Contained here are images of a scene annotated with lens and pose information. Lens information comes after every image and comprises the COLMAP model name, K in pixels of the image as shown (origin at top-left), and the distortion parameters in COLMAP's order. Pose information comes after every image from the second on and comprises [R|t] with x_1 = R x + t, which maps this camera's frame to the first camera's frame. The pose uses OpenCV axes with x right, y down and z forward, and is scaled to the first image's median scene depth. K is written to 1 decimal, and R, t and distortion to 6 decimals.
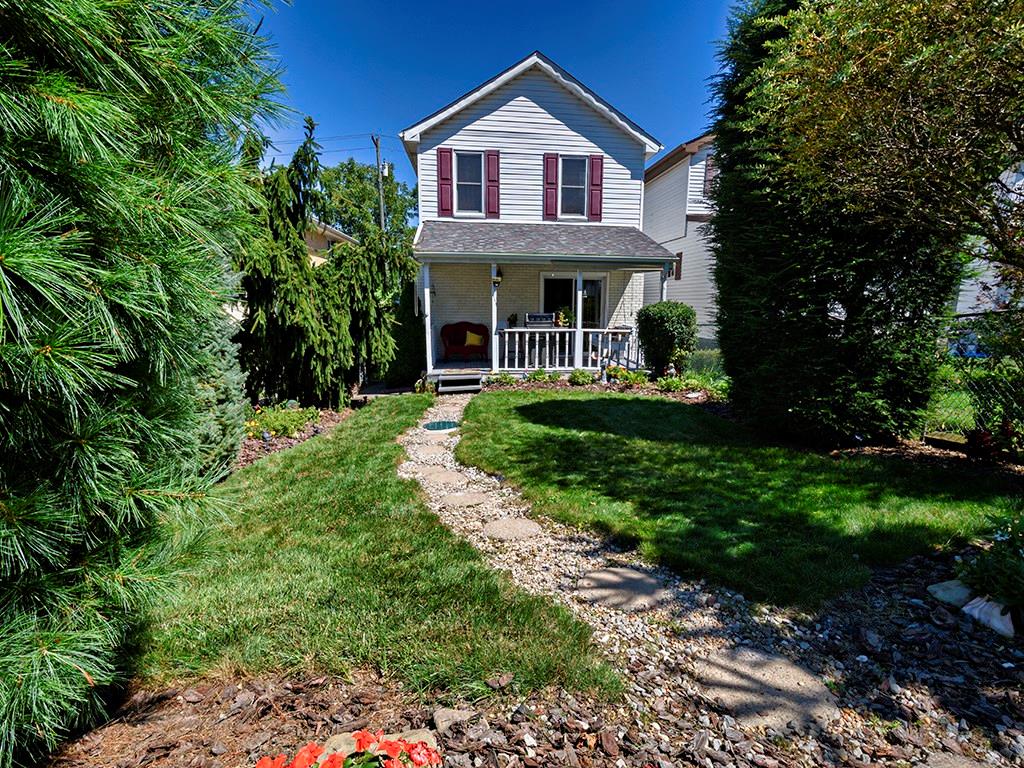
lens RADIAL K [[447.8, 0, 508.8], [0, 447.8, 388.0], [0, 0, 1]] dist [0.000986, 0.000037]
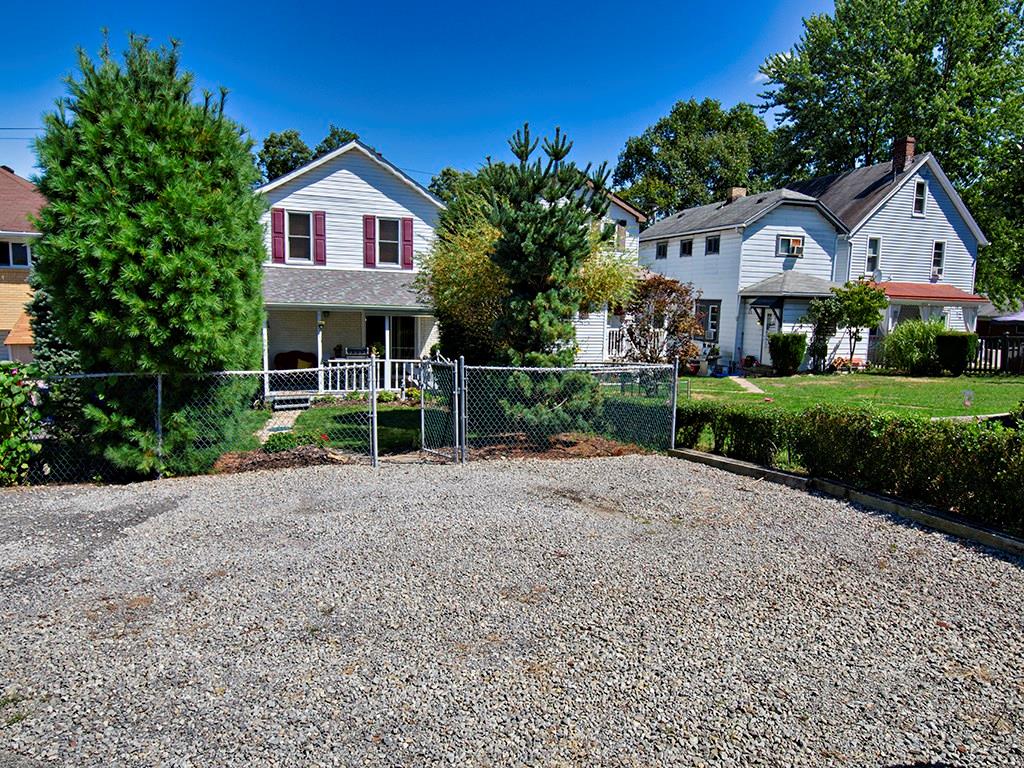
lens RADIAL K [[630.2, 0, 522.0], [0, 630.2, 381.6], [0, 0, 1]] dist [0.007977, 0.000368]
pose [[0.970114, -0.008581, 0.242497, 0.079356], [0.020699, 0.998658, -0.047466, 0.025694], [-0.241764, 0.051067, 0.968990, -0.784666]]
